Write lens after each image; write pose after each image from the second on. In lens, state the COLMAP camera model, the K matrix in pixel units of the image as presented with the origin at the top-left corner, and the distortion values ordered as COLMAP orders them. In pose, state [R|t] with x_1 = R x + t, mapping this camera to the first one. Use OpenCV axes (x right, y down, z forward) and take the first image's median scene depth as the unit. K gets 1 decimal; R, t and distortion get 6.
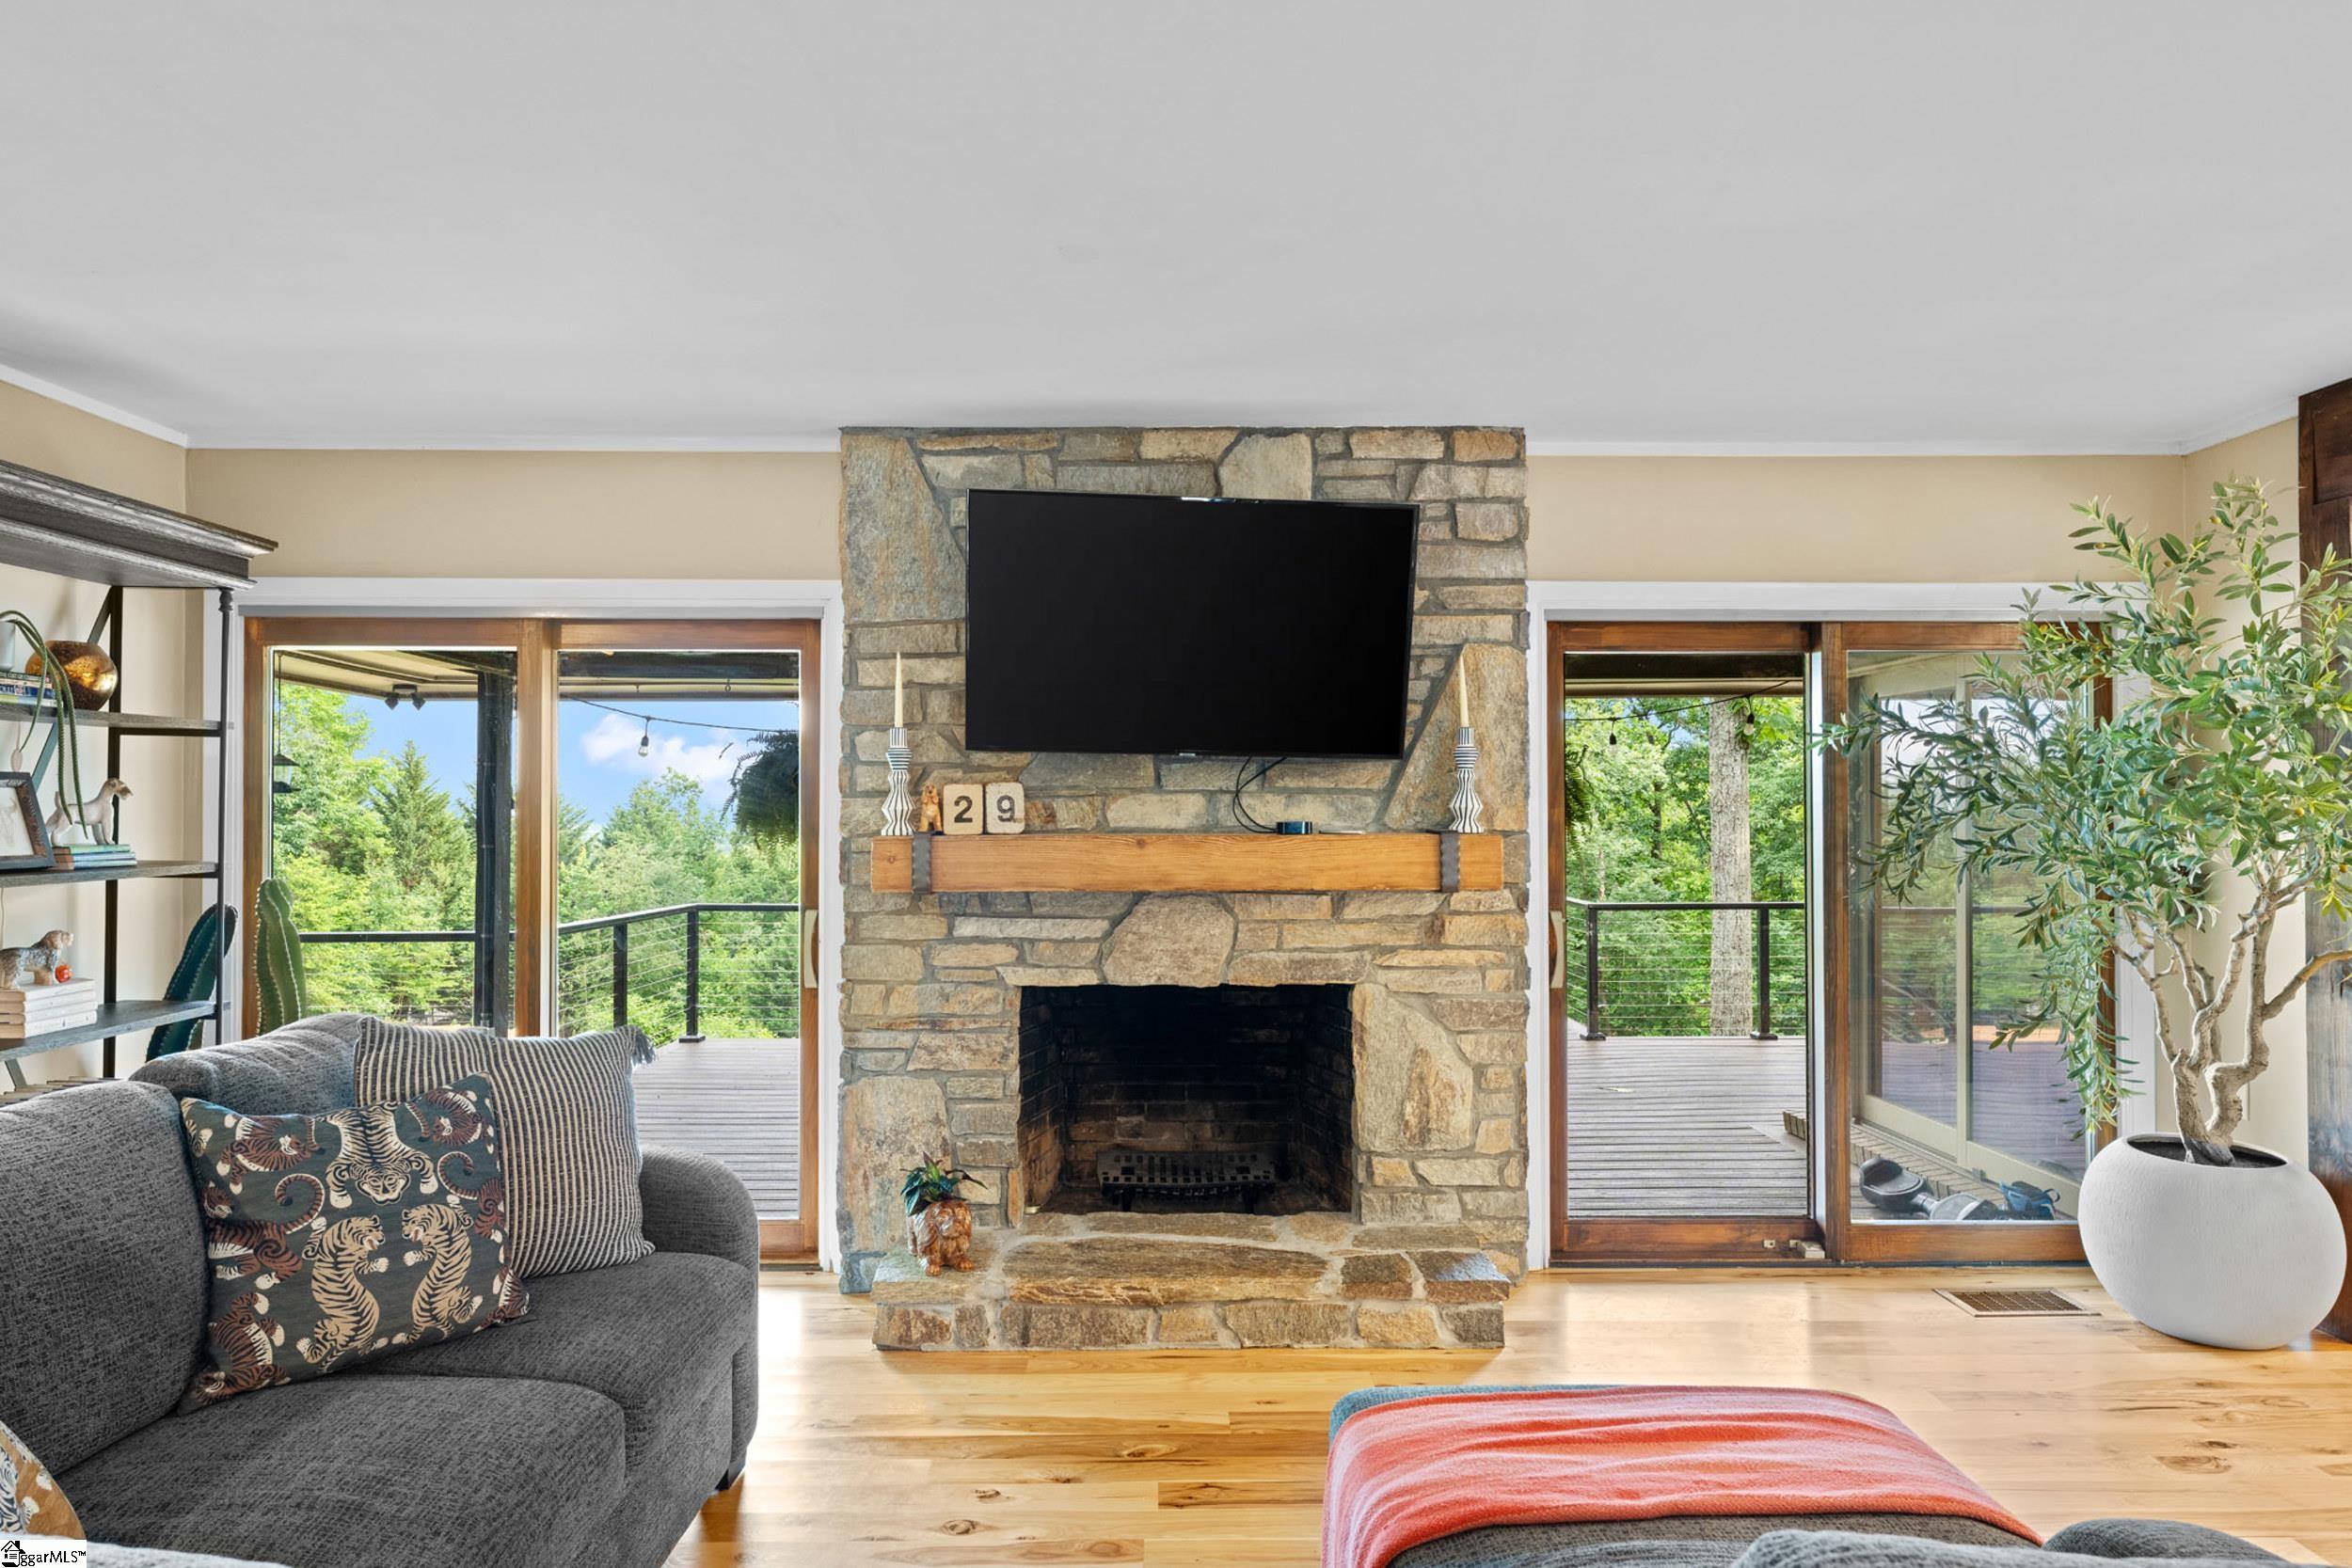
lens RADIAL K [[1333.7, 0, 1169.0], [0, 1333.7, 800.2], [0, 0, 1]] dist [0.002967, -0.000636]
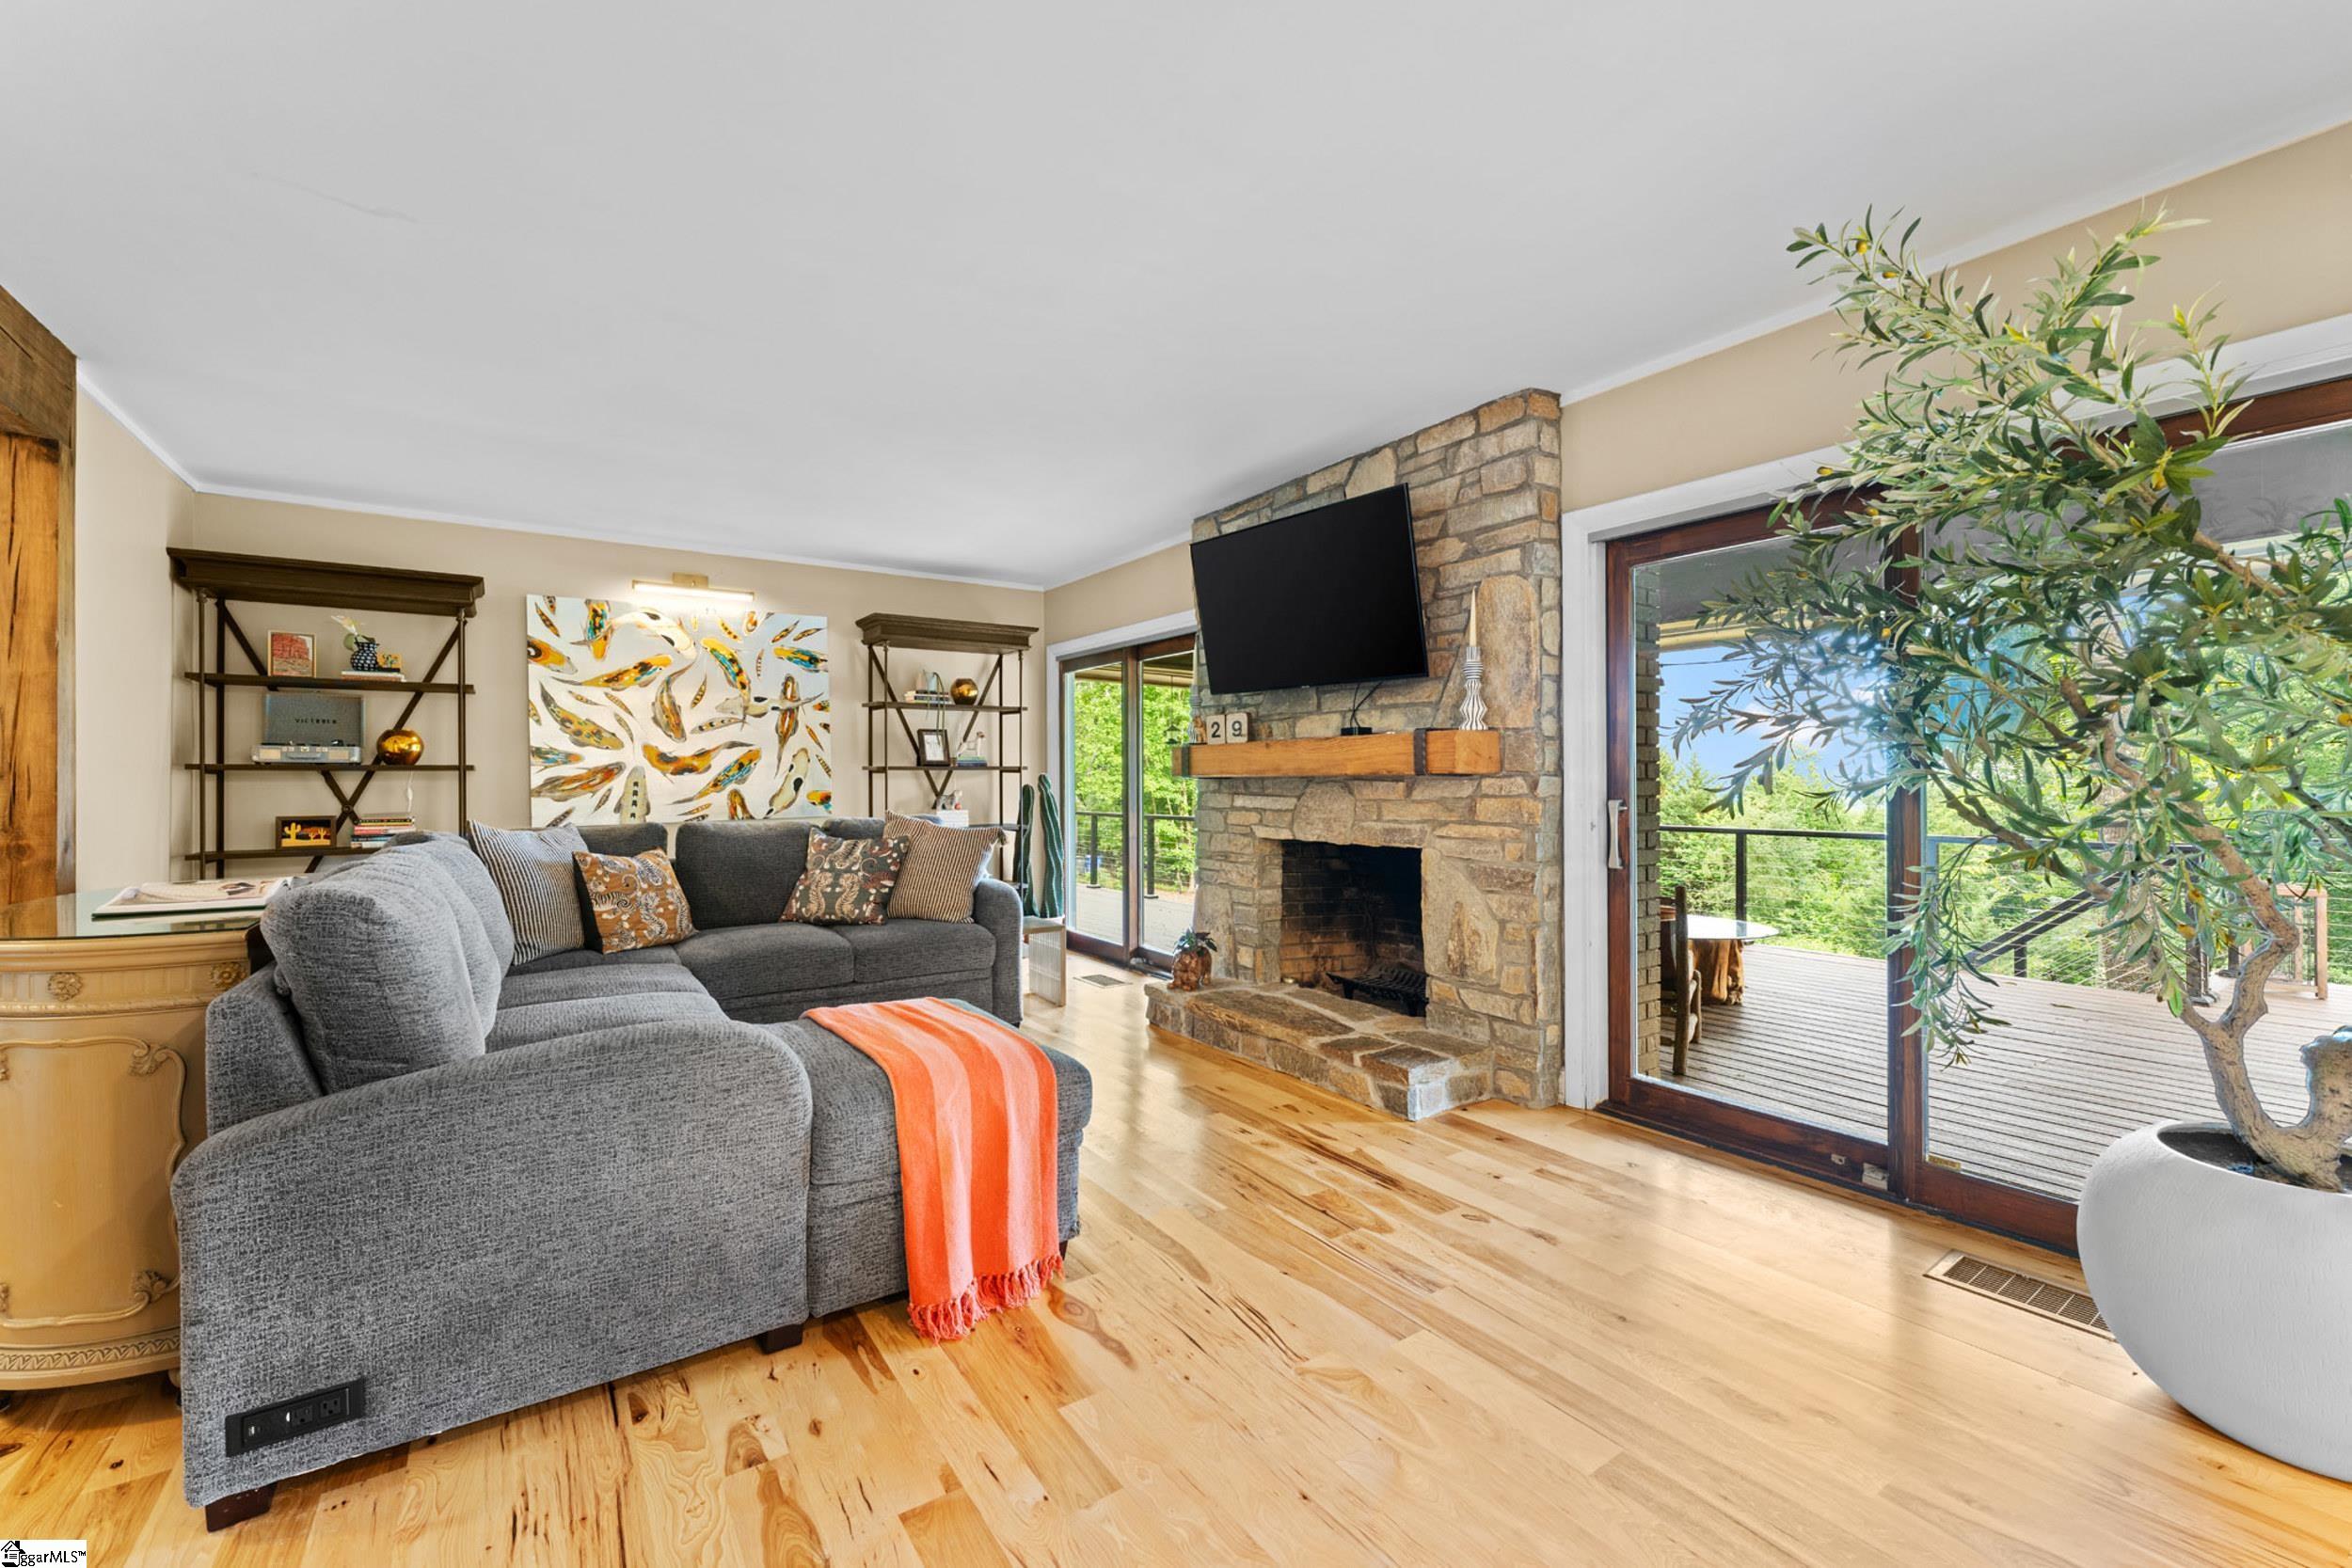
lens RADIAL K [[948.3, 0, 1170.0], [0, 948.3, 782.8], [0, 0, 1]] dist [-0.000699, -0.000232]
pose [[0.559924, 0.000255, -0.828544, 0.787816], [0.010030, 0.999925, 0.007086, 0.063013], [0.828483, -0.012278, 0.559879, 0.259811]]
